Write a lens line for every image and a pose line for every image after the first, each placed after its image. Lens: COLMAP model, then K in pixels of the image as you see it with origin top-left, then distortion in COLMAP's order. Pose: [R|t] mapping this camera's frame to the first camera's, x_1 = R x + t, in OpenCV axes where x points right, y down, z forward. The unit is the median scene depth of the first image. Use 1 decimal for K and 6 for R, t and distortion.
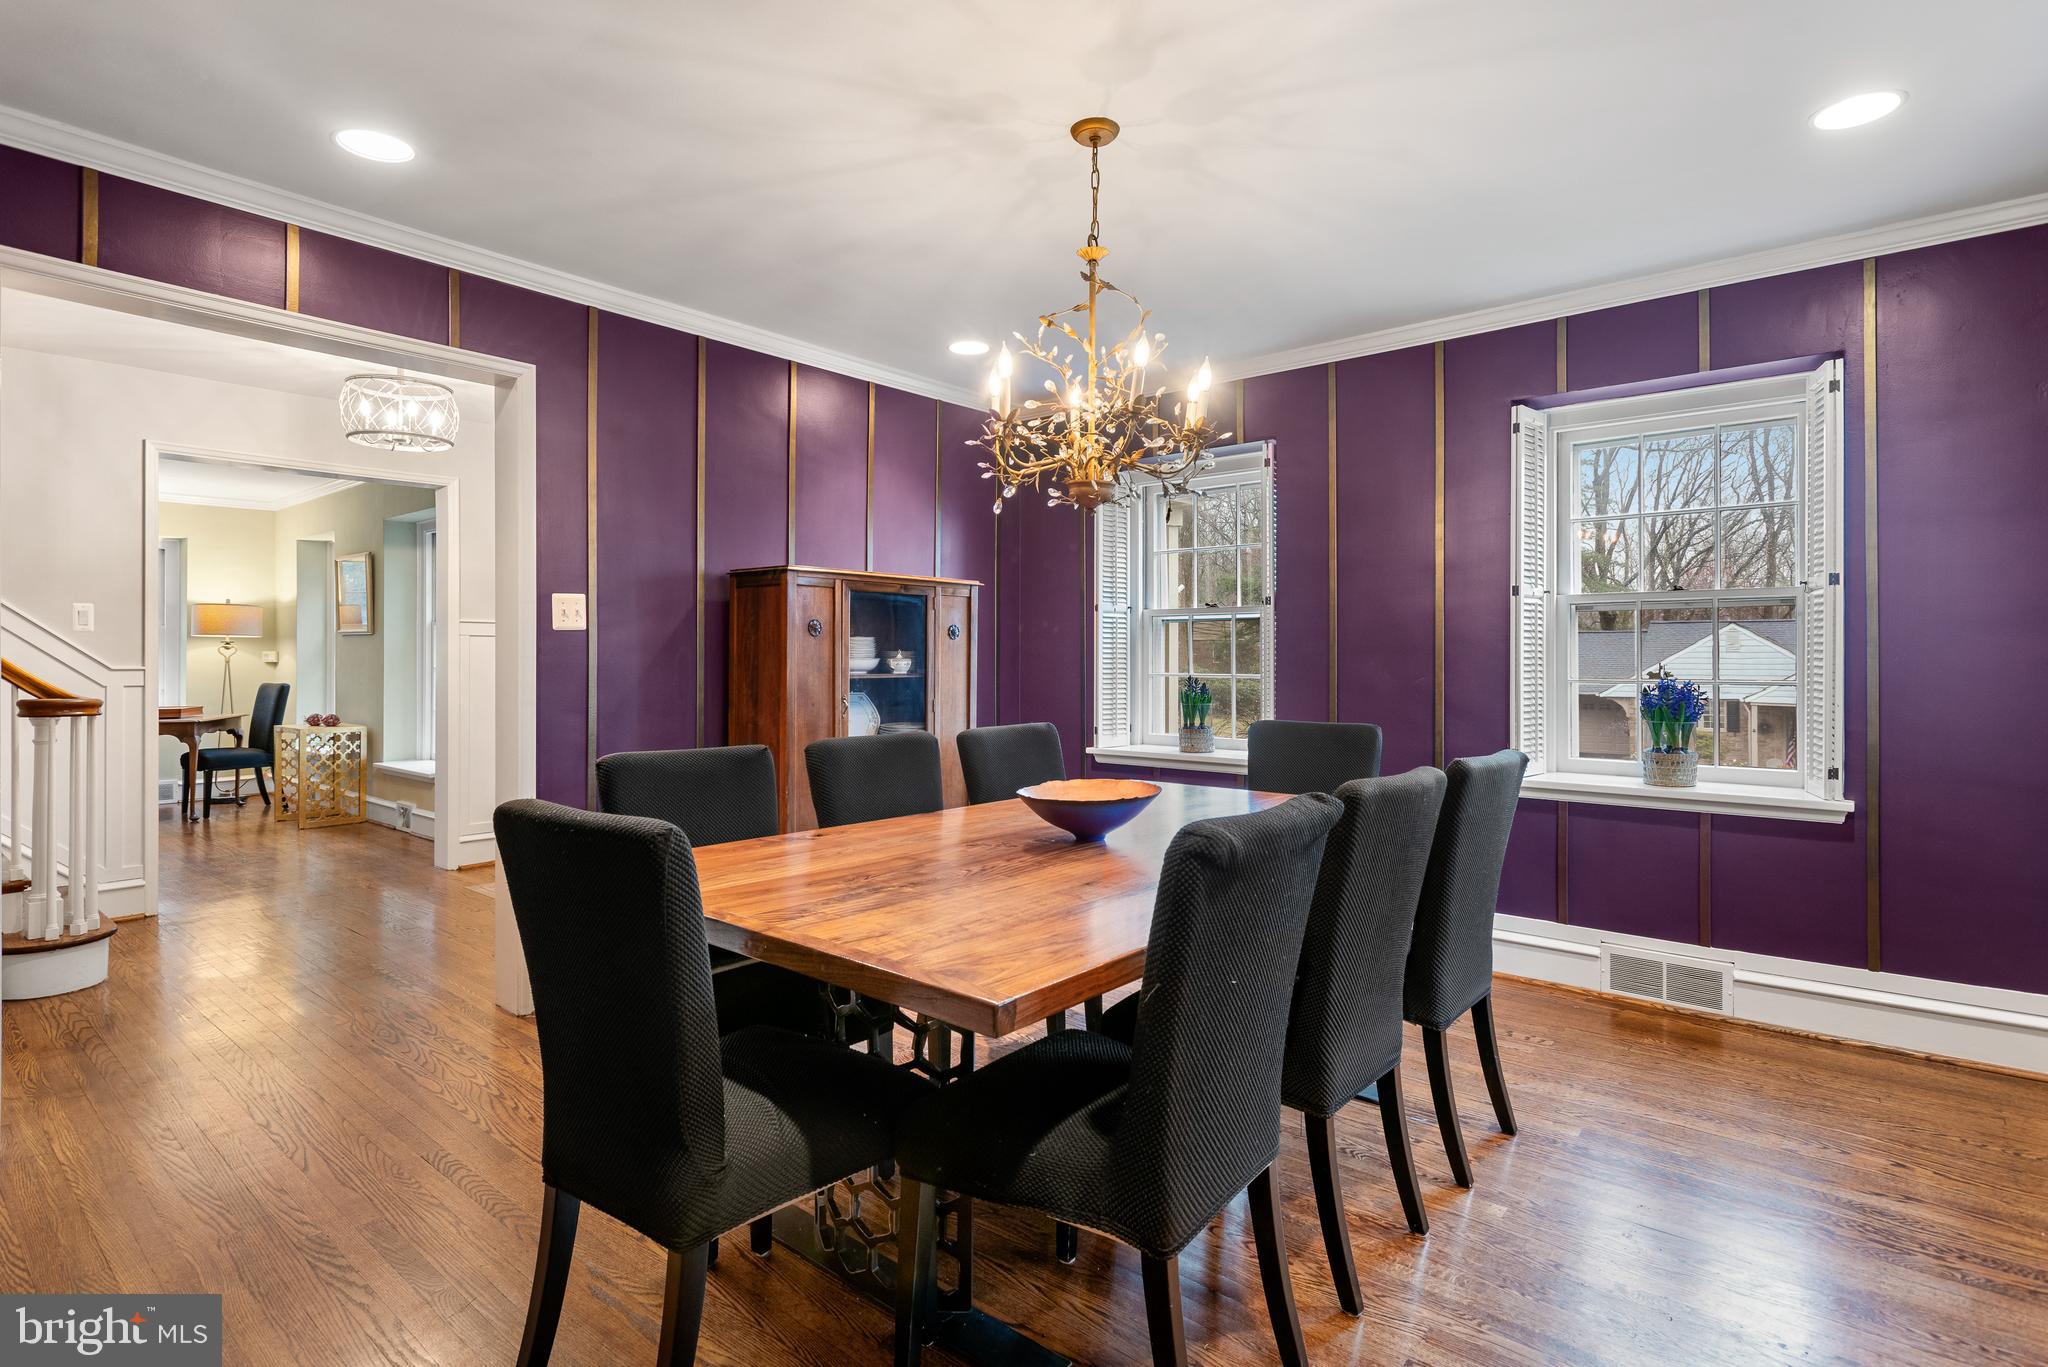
lens RADIAL K [[951.2, 0, 1028.4], [0, 951.2, 650.2], [0, 0, 1]] dist [-0.038216, 0.000248]
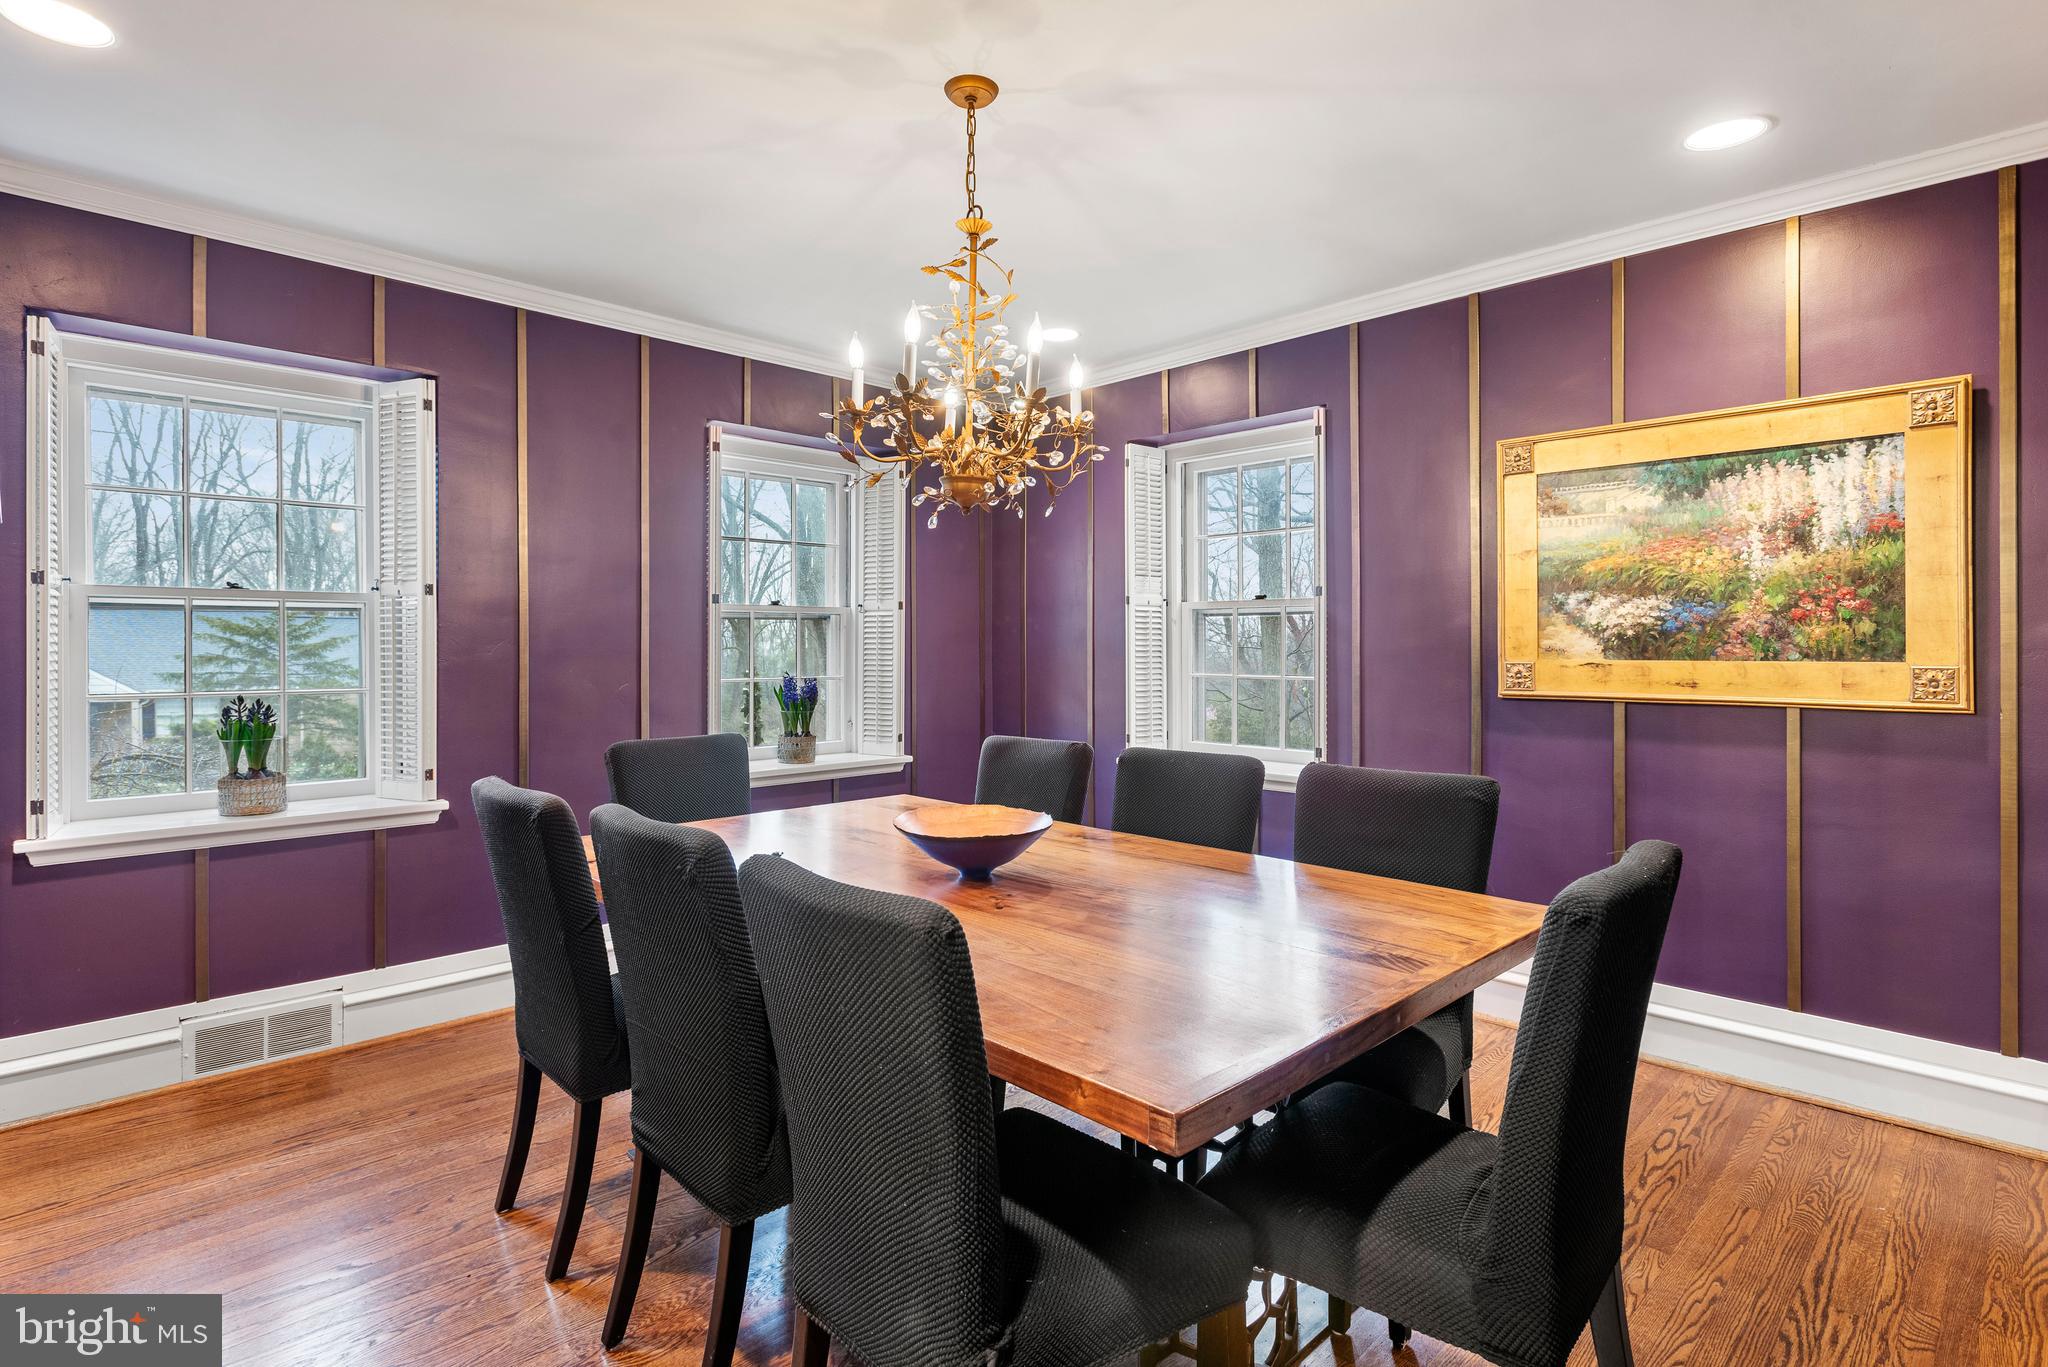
lens RADIAL K [[1028.9, 0, 1036.7], [0, 1028.9, 677.0], [0, 0, 1]] dist [0.009858, 0.000516]
pose [[0.114007, -0.020790, 0.993262, -0.210113], [0.006257, 0.999776, 0.020209, 0.001889], [-0.993460, 0.003910, 0.114112, 0.181818]]
